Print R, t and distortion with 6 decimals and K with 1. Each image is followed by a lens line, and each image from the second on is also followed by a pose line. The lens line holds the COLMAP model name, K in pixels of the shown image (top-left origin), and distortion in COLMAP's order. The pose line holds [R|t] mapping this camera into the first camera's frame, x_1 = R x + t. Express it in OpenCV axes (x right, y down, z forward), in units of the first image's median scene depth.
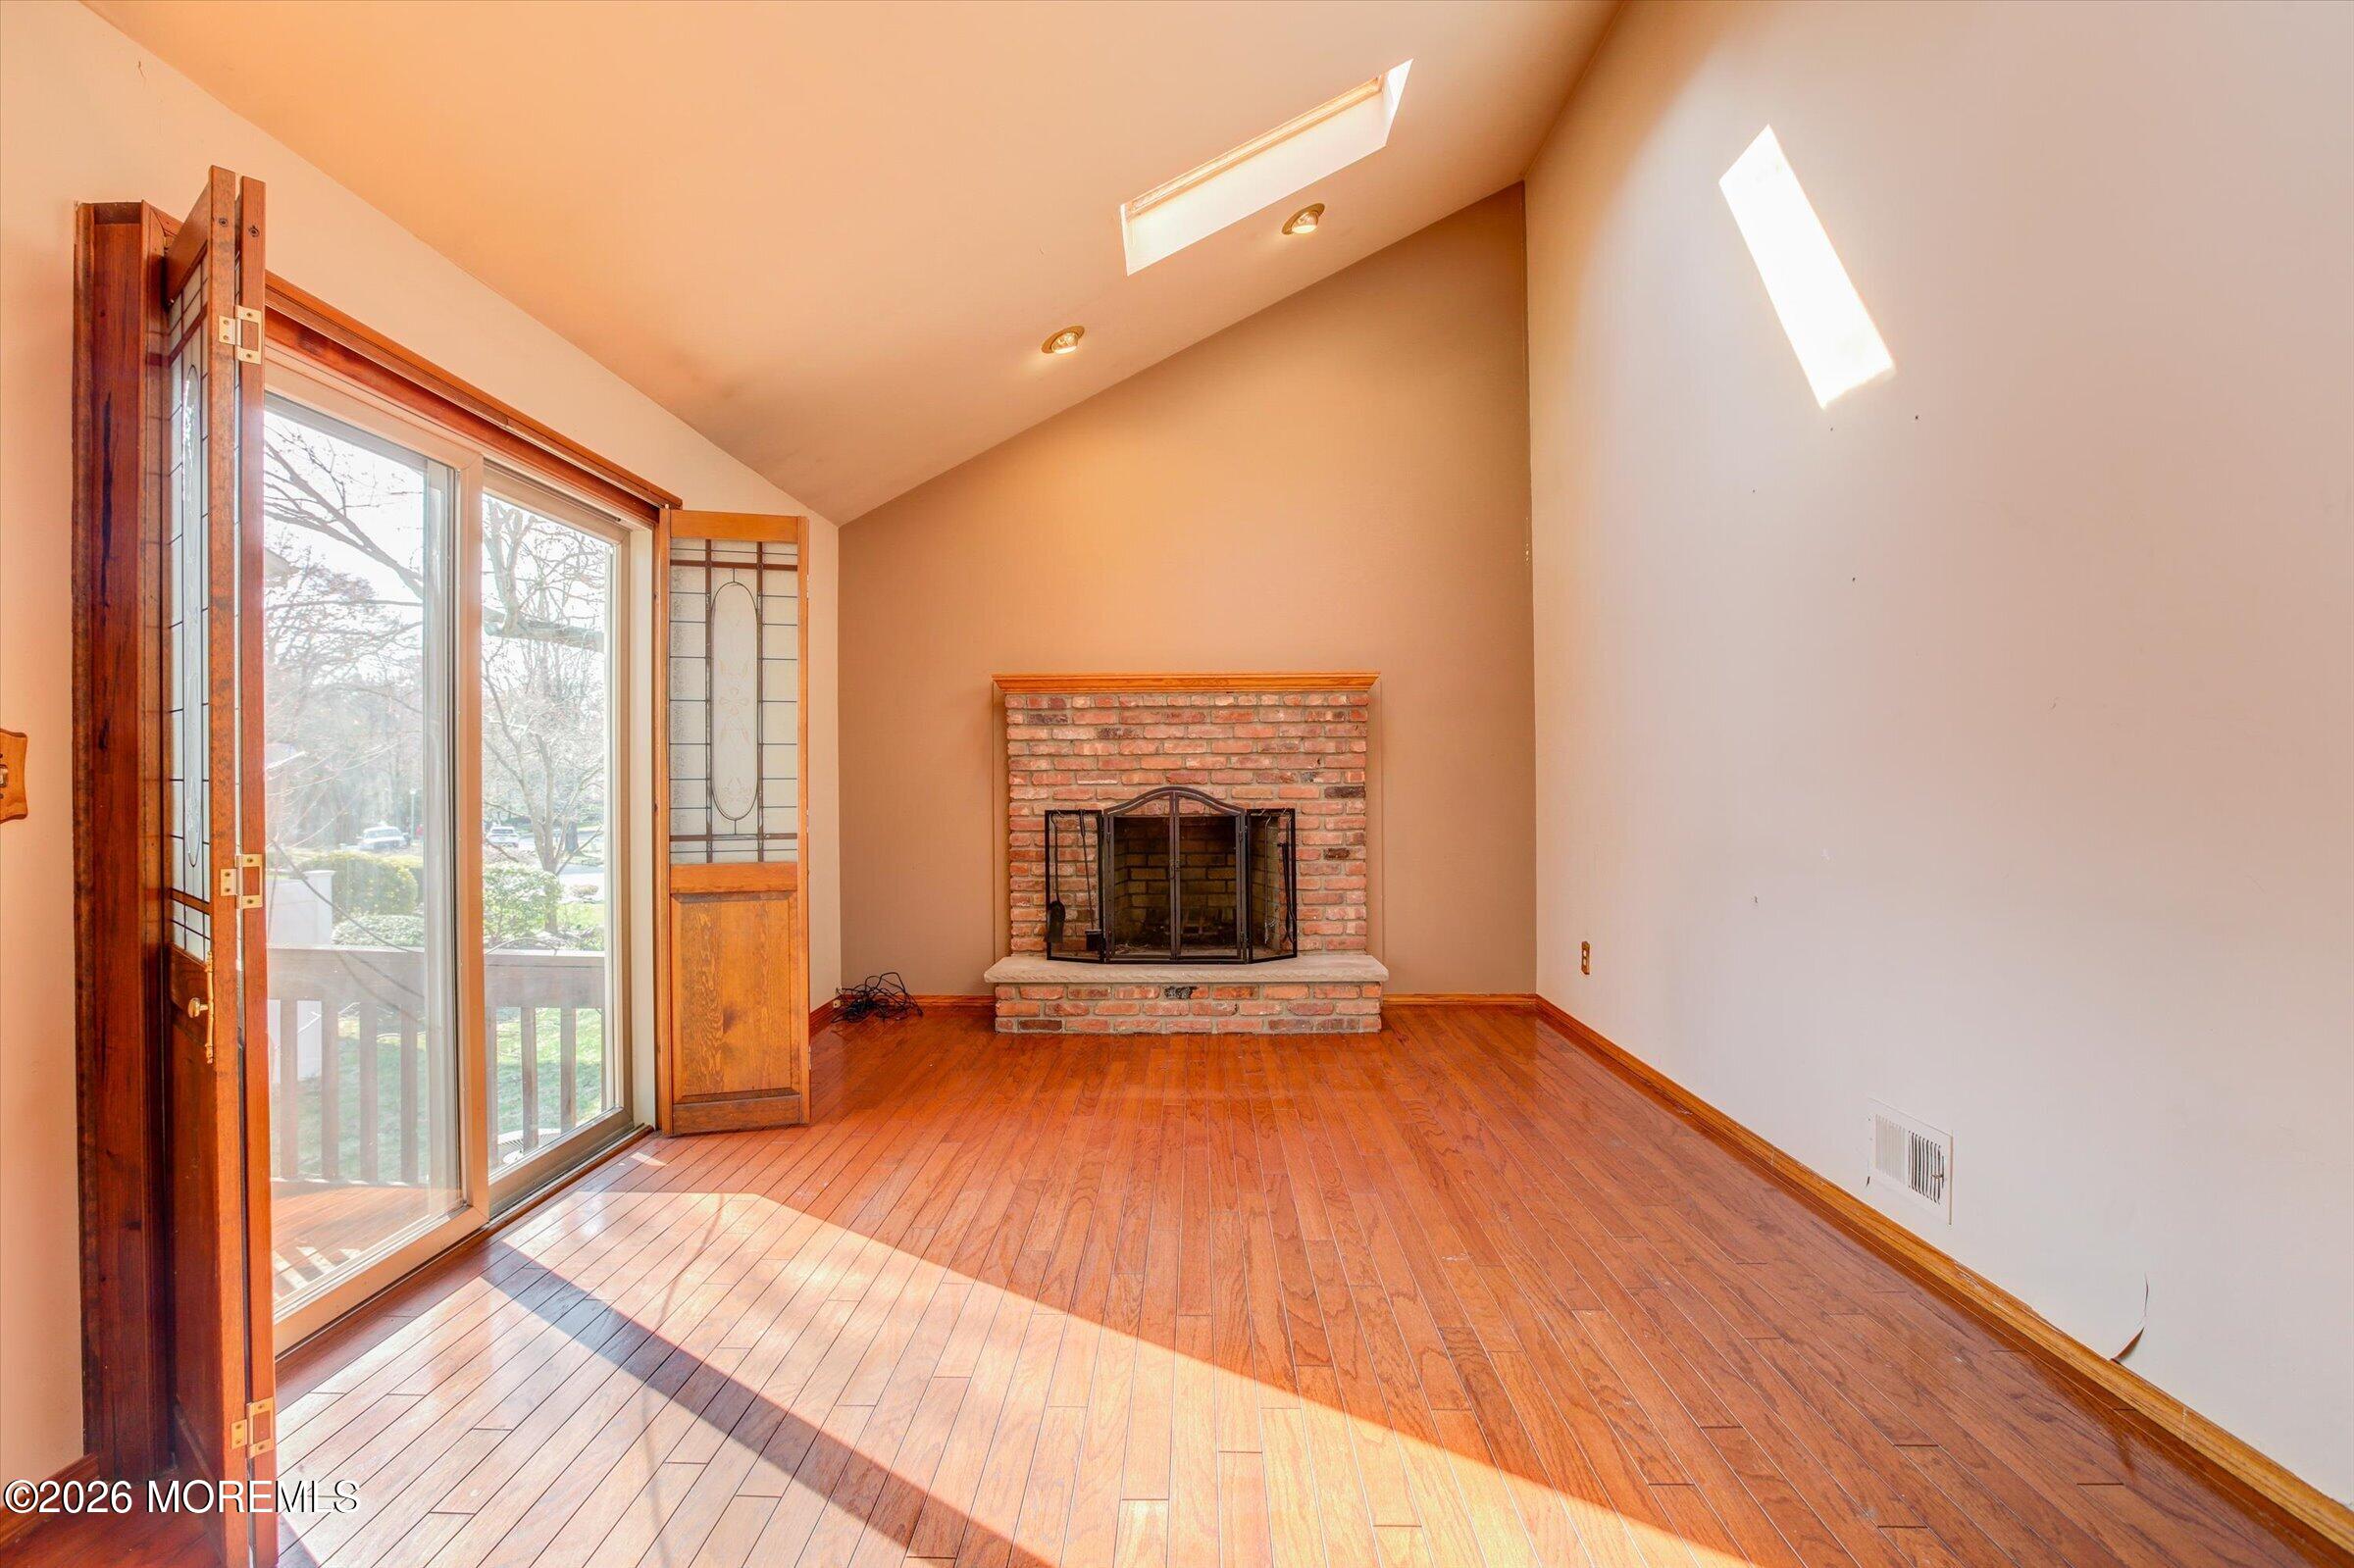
lens RADIAL K [[1115.1, 0, 1182.5], [0, 1115.1, 770.5], [0, 0, 1]] dist [-0.024005, -0.000593]
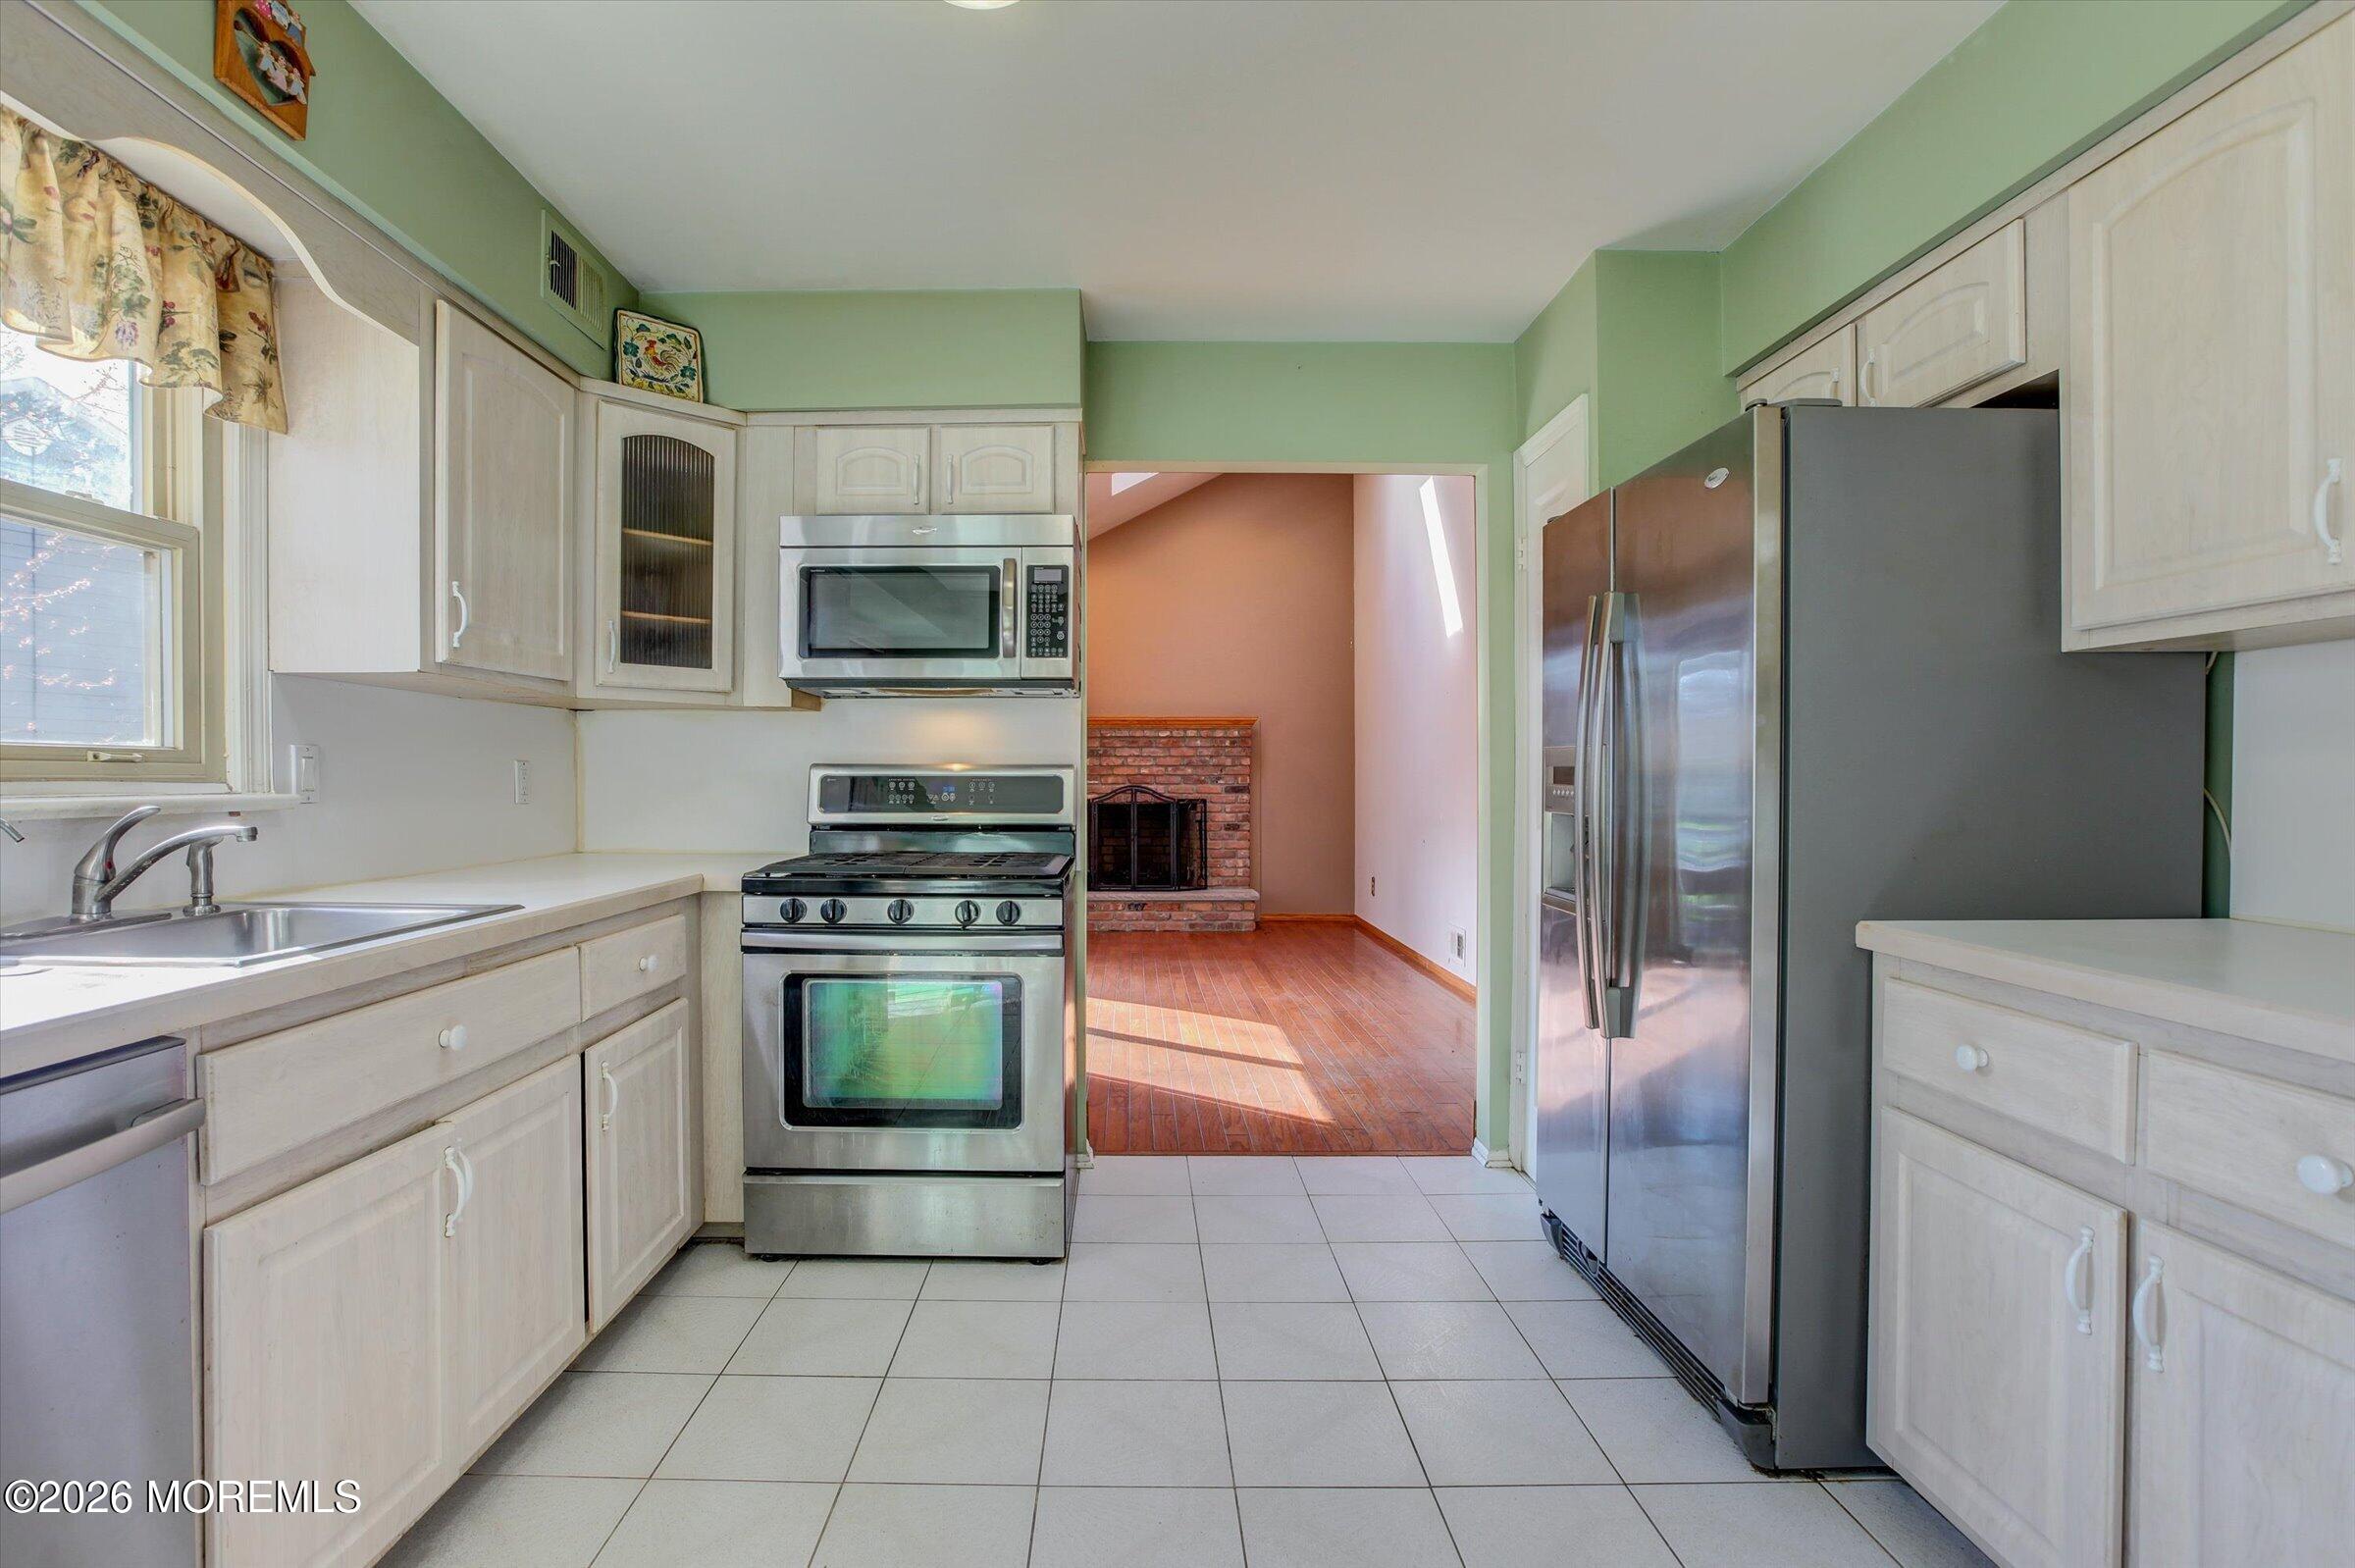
lens RADIAL K [[1115.7, 0, 1168.8], [0, 1115.7, 789.4], [0, 0, 1]] dist [-0.024005, -0.000593]
pose [[0.999190, 0.006169, 0.039765, -0.020947], [-0.006543, 0.999936, 0.009276, 0.004523], [-0.039705, -0.009529, 0.999166, -0.649933]]
